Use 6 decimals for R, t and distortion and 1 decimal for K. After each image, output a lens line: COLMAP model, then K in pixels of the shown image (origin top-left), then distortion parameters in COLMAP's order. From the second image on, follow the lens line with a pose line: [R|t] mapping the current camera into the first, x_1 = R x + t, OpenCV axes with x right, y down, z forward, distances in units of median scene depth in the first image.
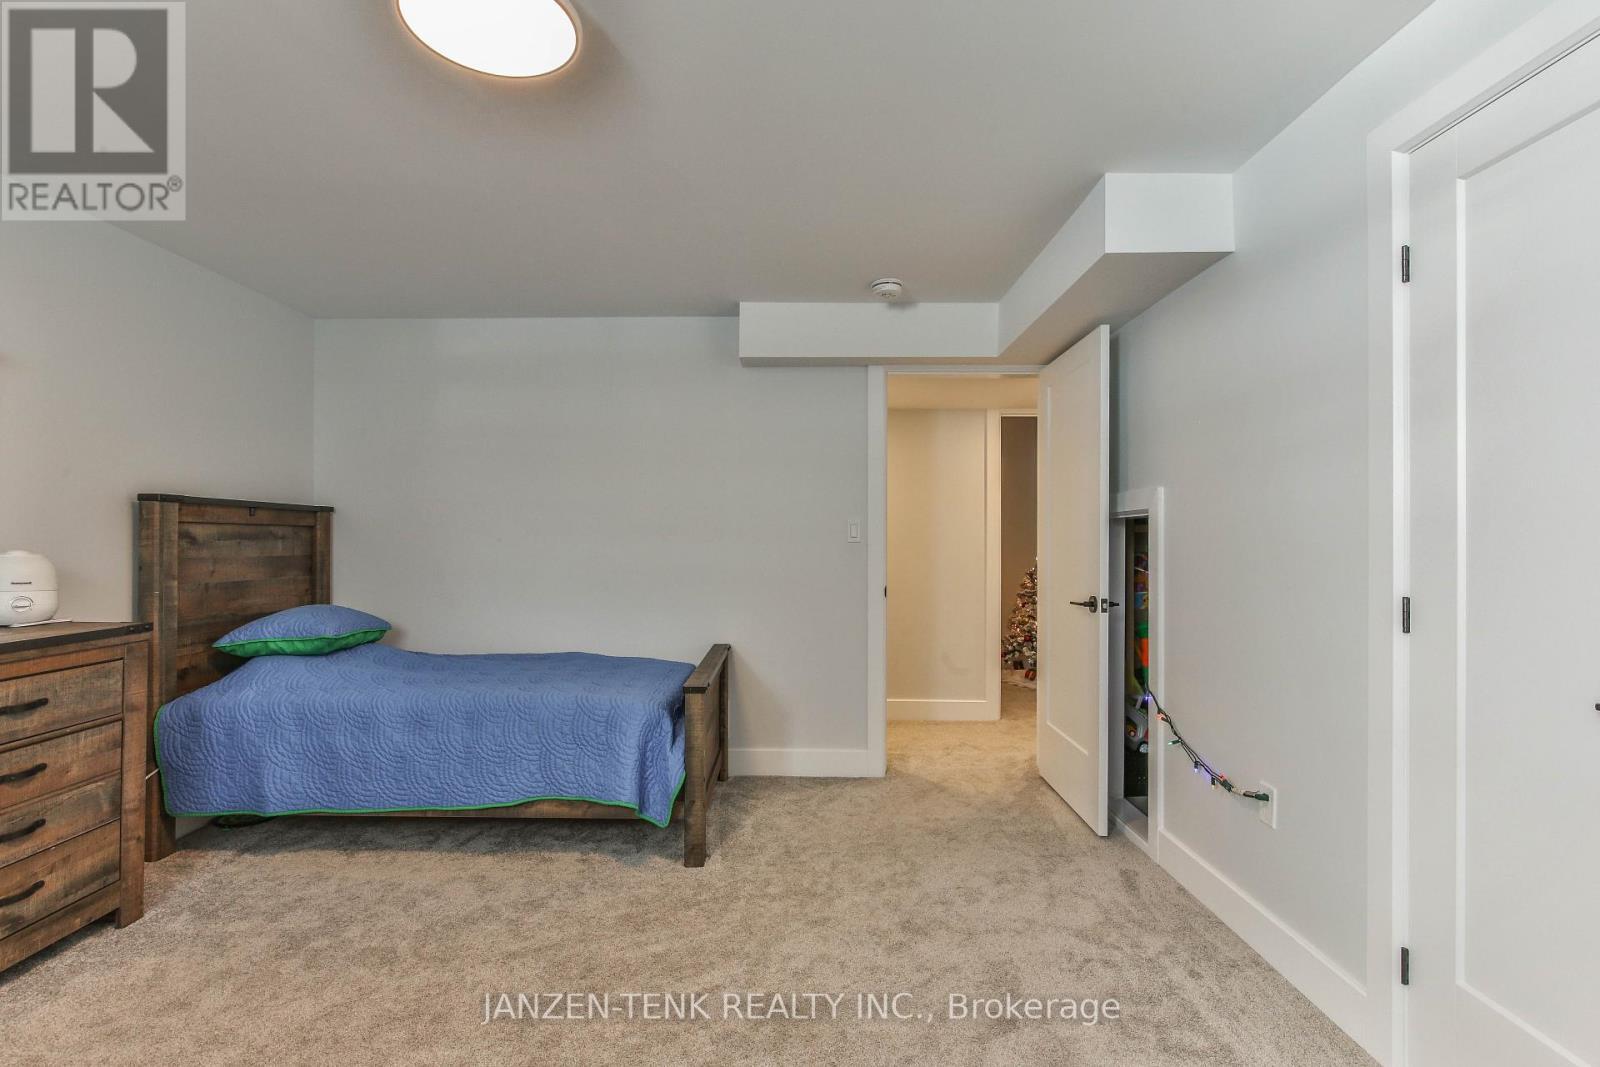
lens RADIAL K [[764.9, 0, 799.8], [0, 764.9, 535.9], [0, 0, 1]] dist [-0.000431, -0.000007]
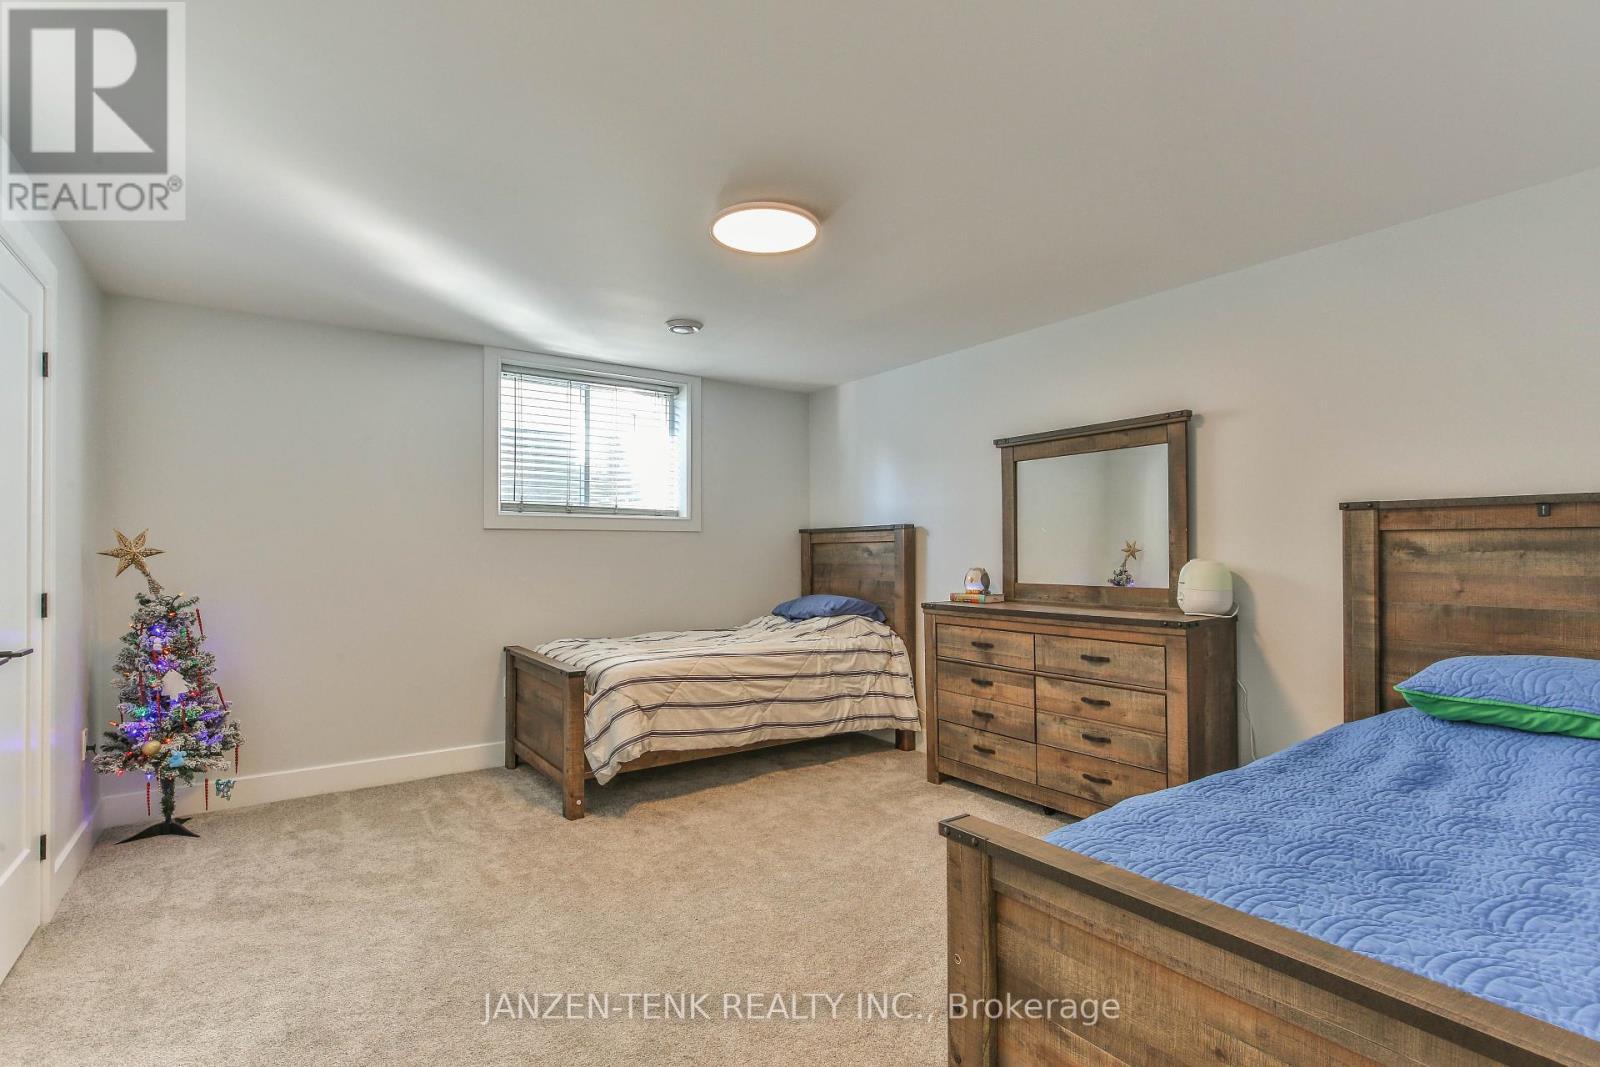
lens RADIAL K [[764.9, 0, 800.4], [0, 764.9, 544.3], [0, 0, 1]] dist [-0.000431, -0.000007]
pose [[-0.819983, -0.007552, -0.572338, 0.317739], [0.002509, 0.999856, -0.016788, 0.012887], [0.572383, -0.015201, -0.819846, 1.662310]]
